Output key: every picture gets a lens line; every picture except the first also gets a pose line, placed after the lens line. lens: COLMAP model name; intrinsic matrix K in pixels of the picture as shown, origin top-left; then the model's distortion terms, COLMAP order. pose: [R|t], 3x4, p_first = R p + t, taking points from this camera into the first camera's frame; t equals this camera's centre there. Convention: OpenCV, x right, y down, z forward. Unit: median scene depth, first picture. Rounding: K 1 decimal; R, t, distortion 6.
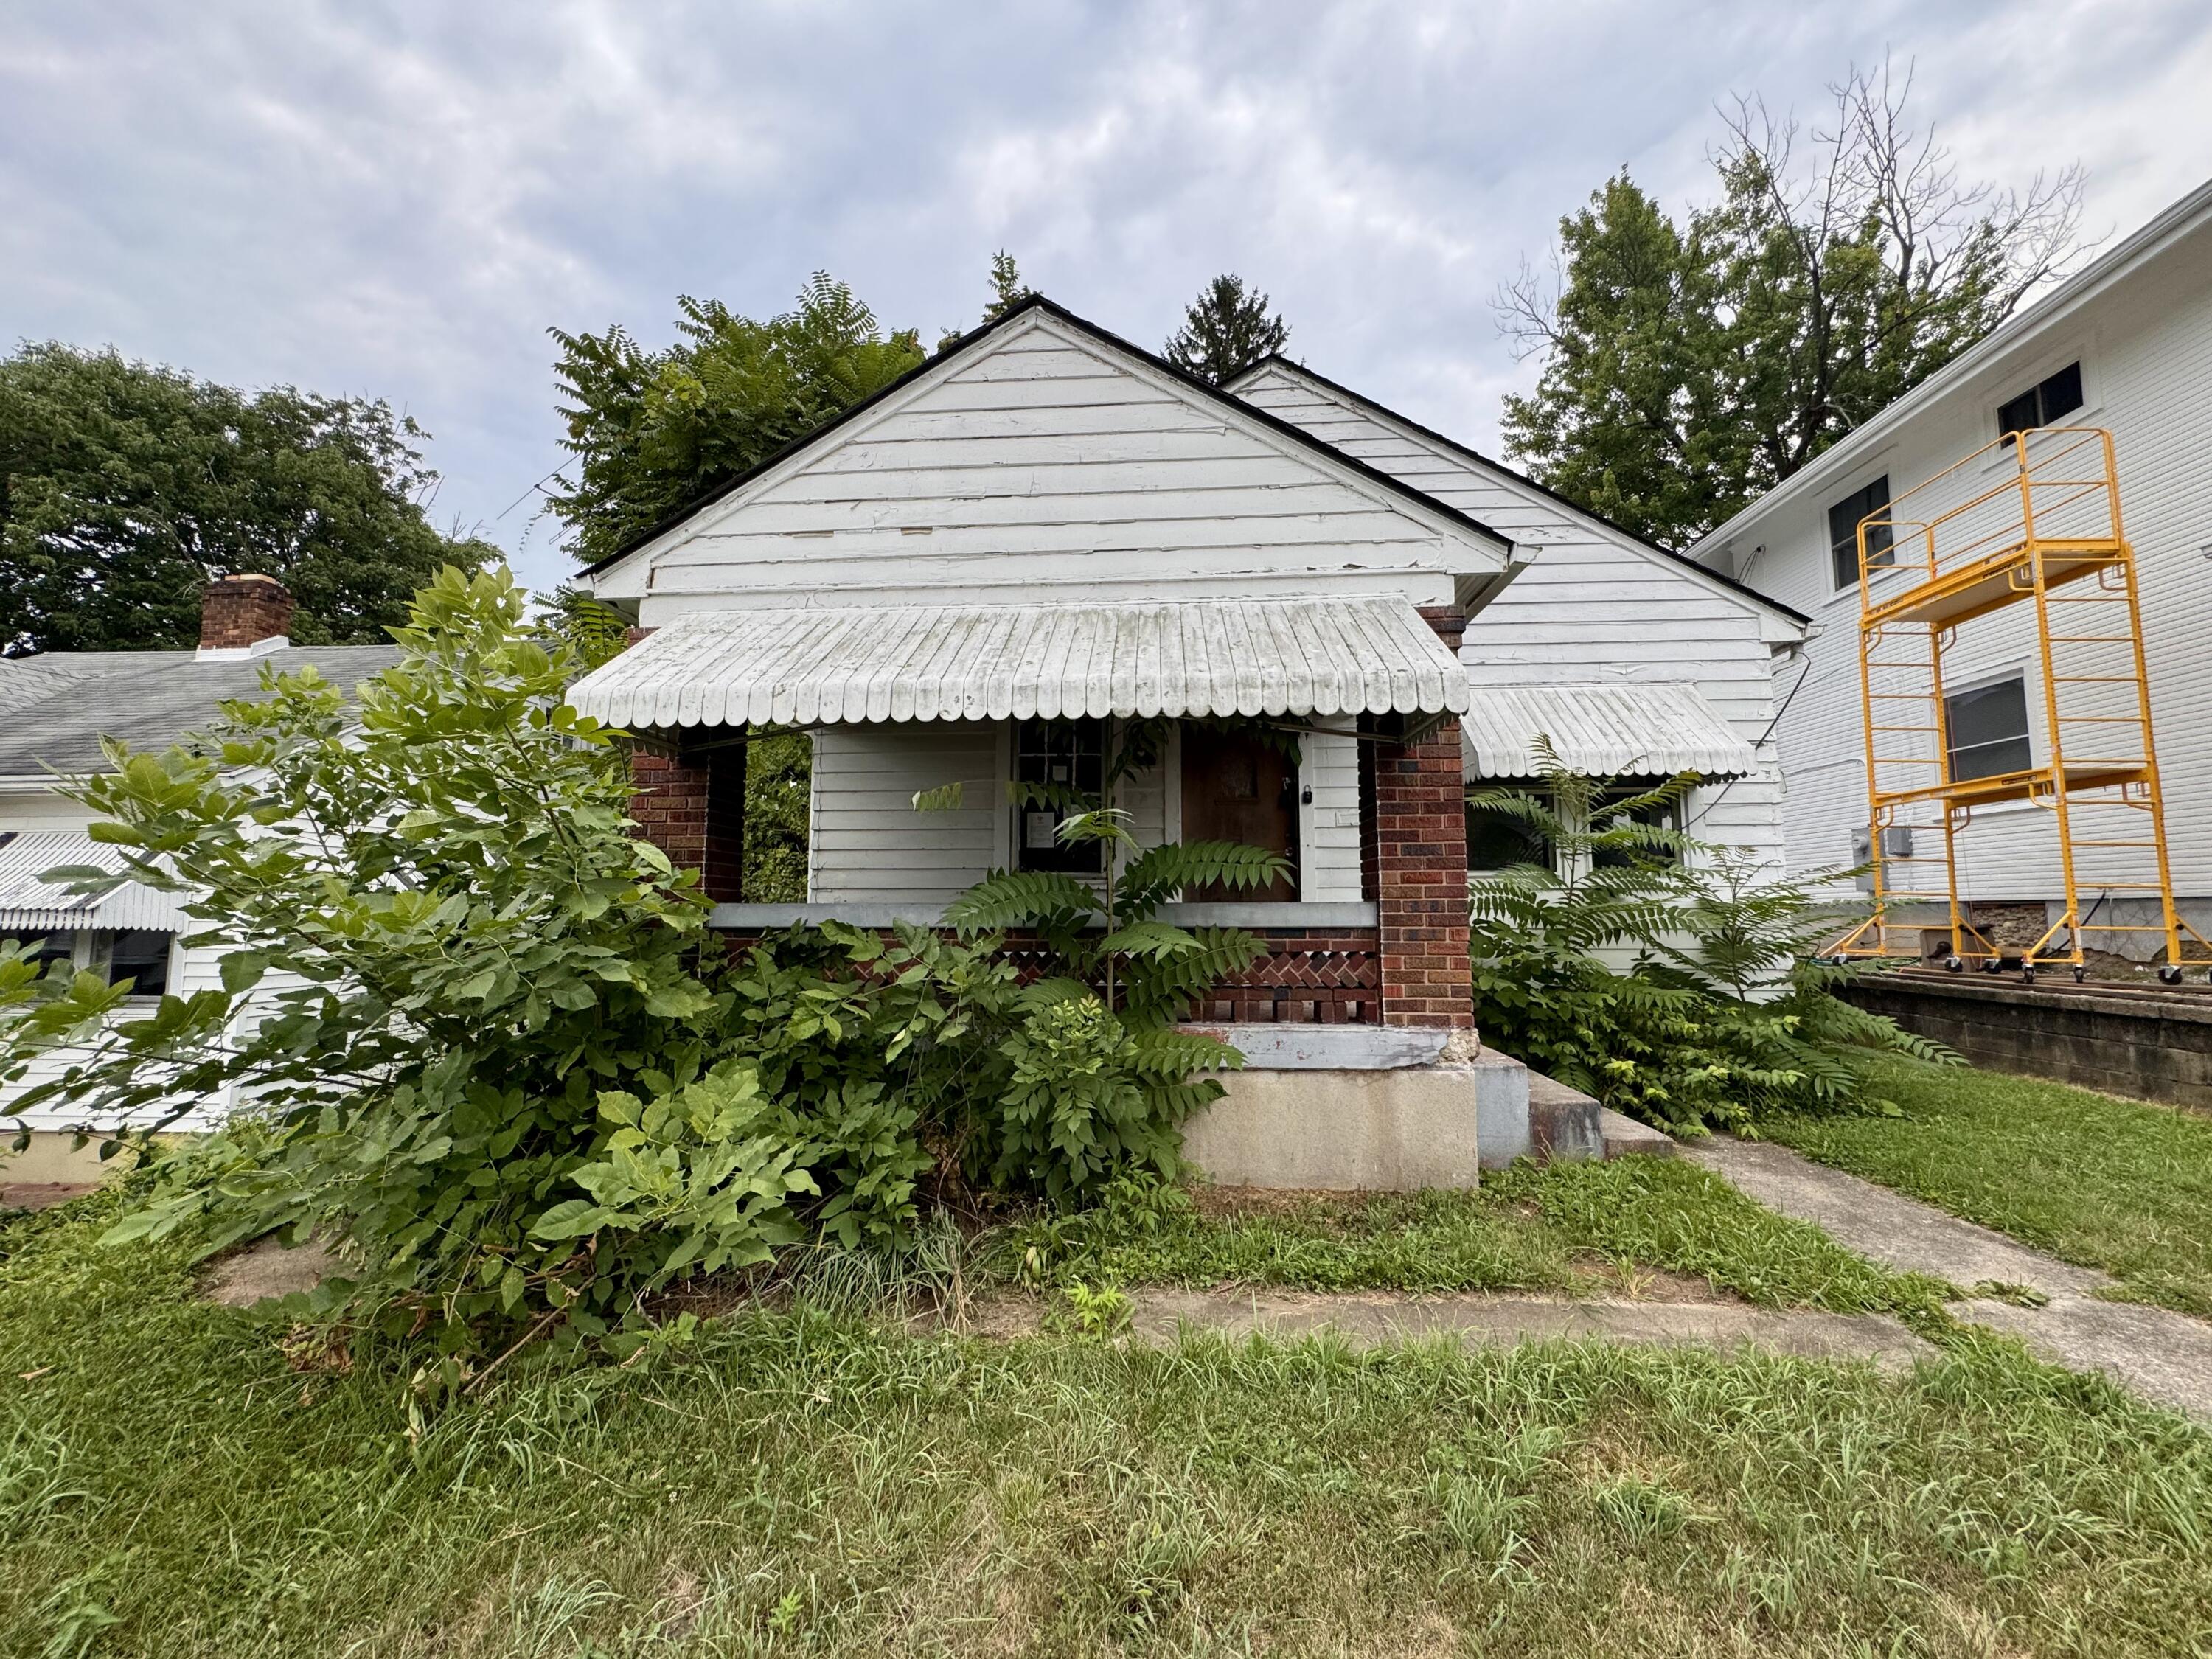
lens RADIAL K [[887.0, 0, 1110.2], [0, 887.0, 827.8], [0, 0, 1]] dist [-0.003015, 0.000976]
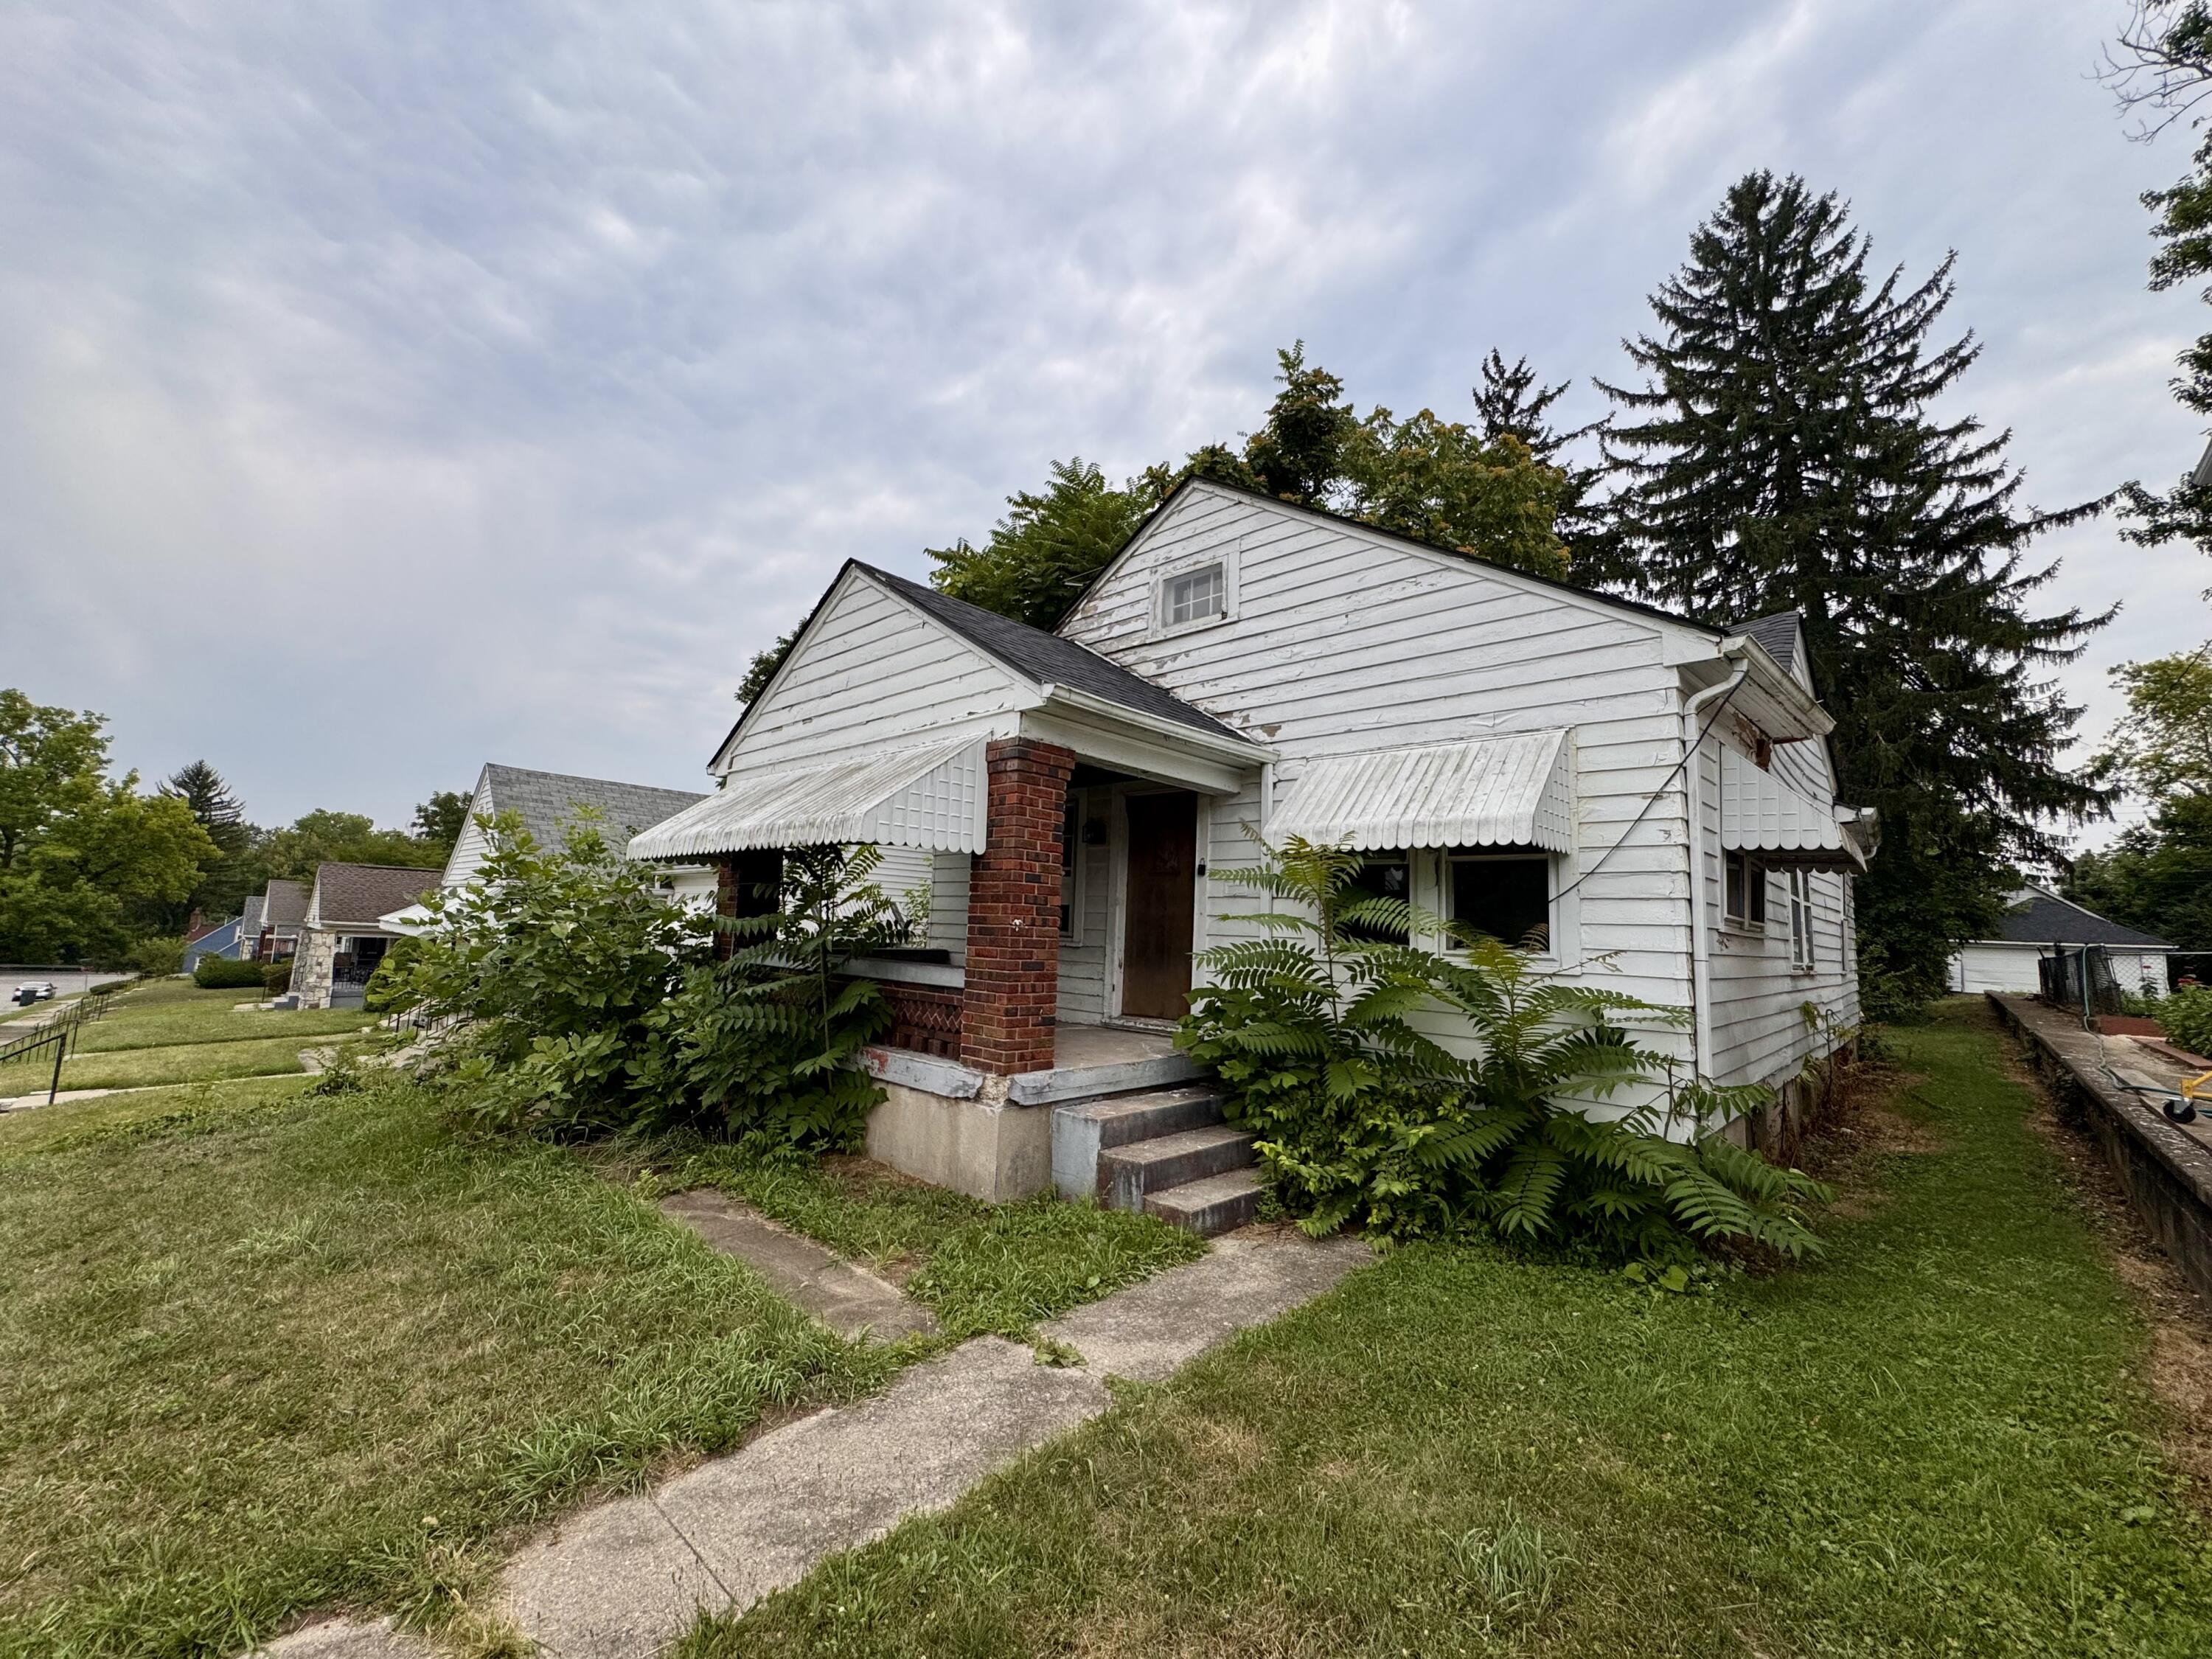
lens RADIAL K [[887.0, 0, 1106.2], [0, 887.0, 831.8], [0, 0, 1]] dist [-0.003015, 0.000976]
pose [[0.772796, -0.040693, -0.633348, 1.270330], [0.021906, 0.999058, -0.037461, -0.065635], [0.634276, 0.015075, 0.772960, 0.111473]]
